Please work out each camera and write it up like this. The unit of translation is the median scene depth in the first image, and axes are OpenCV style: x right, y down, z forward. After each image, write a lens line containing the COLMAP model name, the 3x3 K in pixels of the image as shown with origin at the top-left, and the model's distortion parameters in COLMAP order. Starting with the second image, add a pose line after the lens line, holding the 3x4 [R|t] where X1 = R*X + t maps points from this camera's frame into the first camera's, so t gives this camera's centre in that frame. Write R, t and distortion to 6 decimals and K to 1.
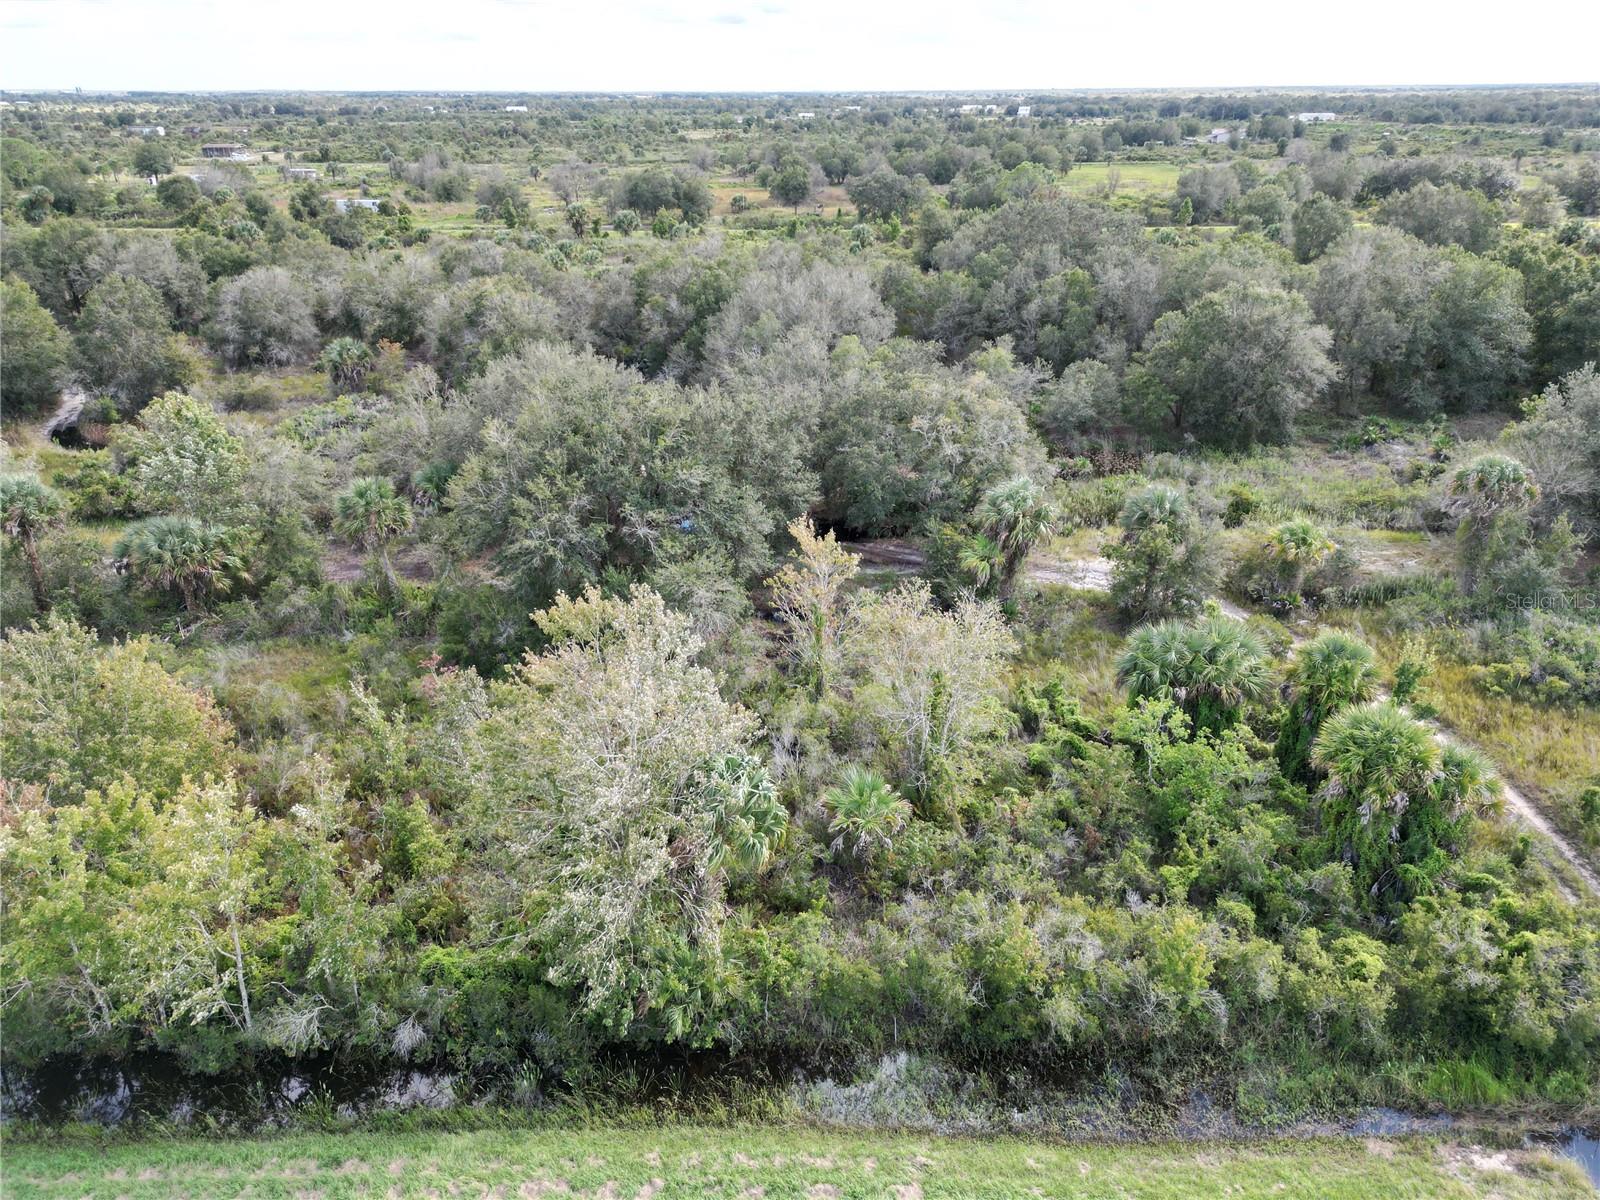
lens RADIAL K [[1108.9, 0, 800.0], [0, 1108.9, 600.0], [0, 0, 1]] dist [0.082648, -0.089796]
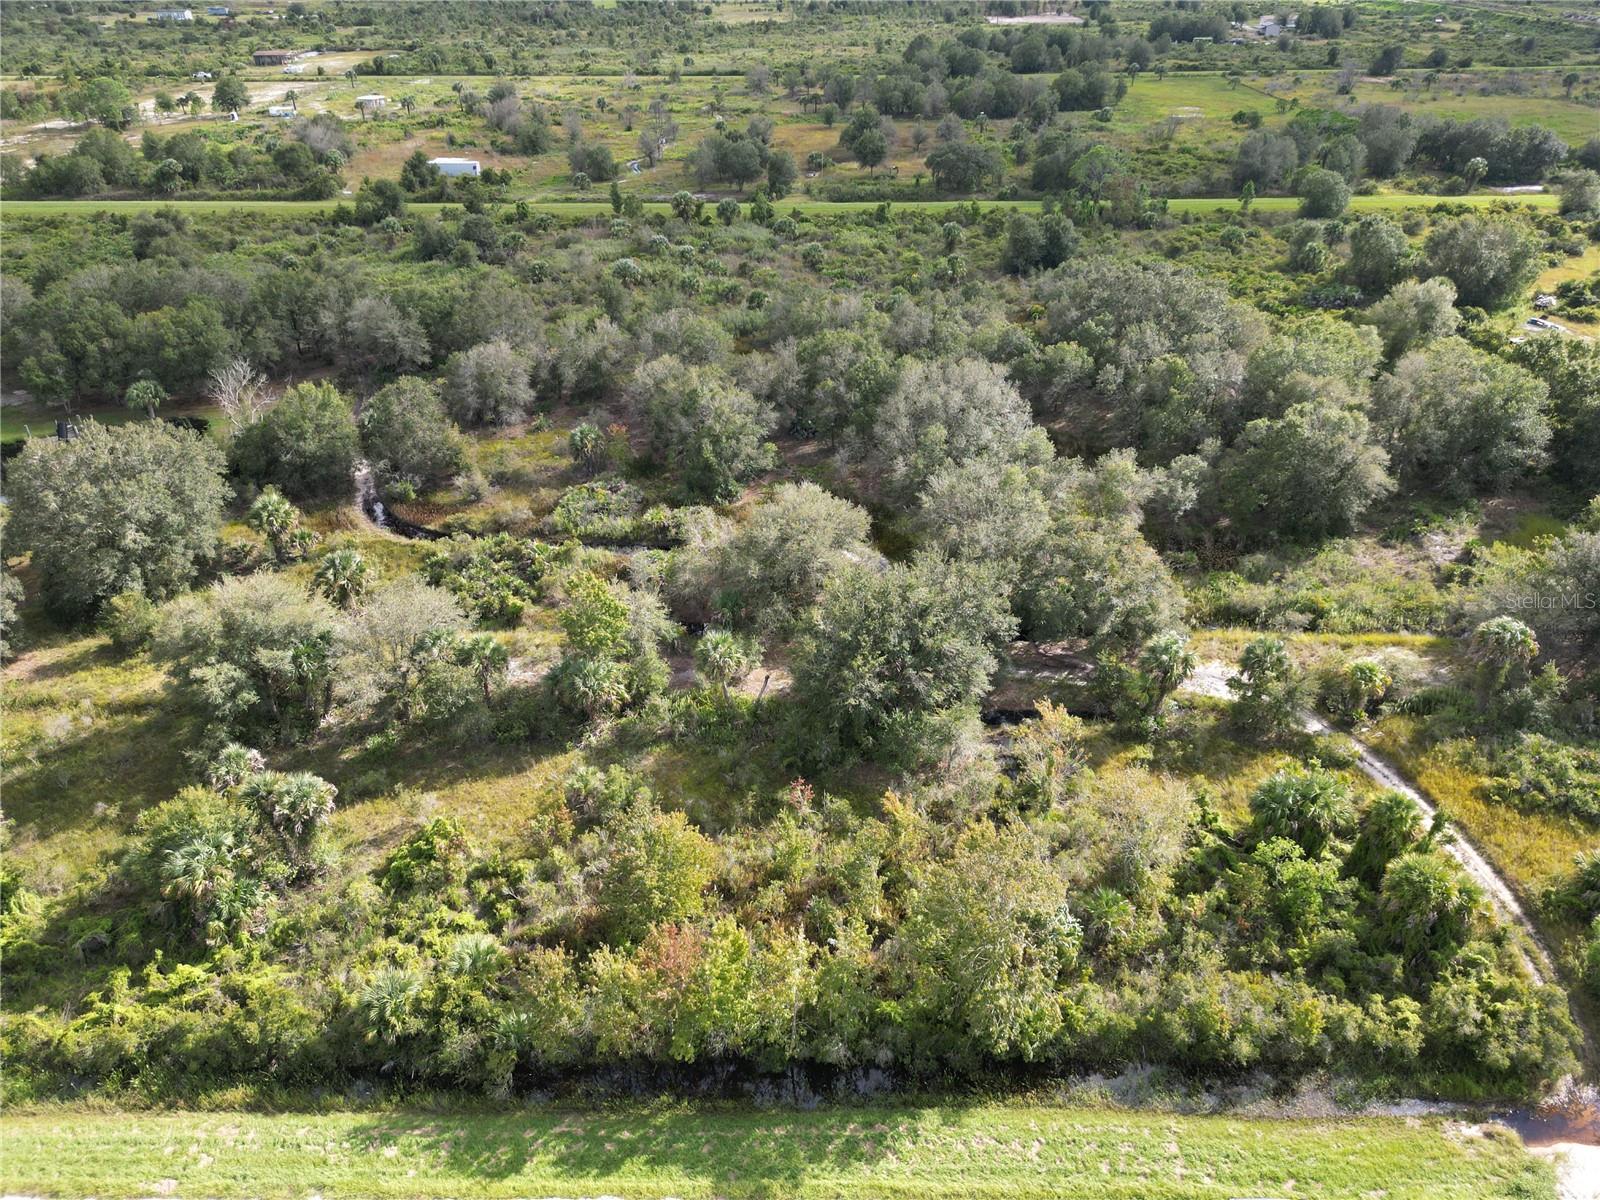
lens RADIAL K [[1108.9, 0, 800.0], [0, 1108.9, 600.0], [0, 0, 1]] dist [0.082648, -0.089796]
pose [[0.999959, 0.001228, -0.009008, -0.420109], [-0.000131, 0.992675, 0.120812, -0.517616], [0.009090, -0.120806, 0.992635, -0.663128]]
